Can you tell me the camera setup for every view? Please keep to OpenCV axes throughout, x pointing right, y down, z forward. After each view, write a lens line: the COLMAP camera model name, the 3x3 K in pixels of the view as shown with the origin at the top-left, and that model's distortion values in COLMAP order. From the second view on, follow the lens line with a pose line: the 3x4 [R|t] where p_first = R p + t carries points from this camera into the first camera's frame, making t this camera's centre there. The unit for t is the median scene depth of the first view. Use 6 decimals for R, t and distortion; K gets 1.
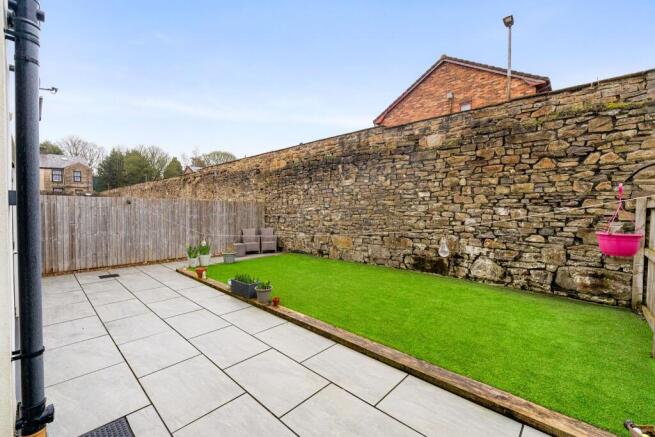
lens RADIAL K [[271.3, 0, 326.9], [0, 271.3, 216.8], [0, 0, 1]] dist [-0.000012, 0.000144]
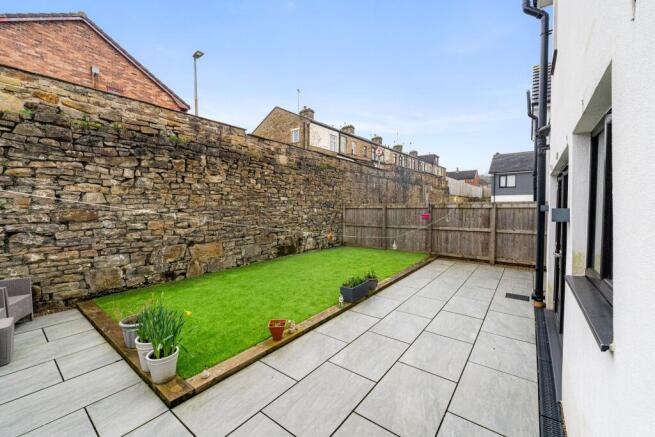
lens RADIAL K [[271.3, 0, 316.8], [0, 271.3, 214.0], [0, 0, 1]] dist [-0.000012, 0.000144]
pose [[-0.079943, -0.031330, 0.996307, -0.841543], [0.028983, 0.999010, 0.033740, -0.039535], [-0.996378, 0.031573, -0.078956, 0.797676]]
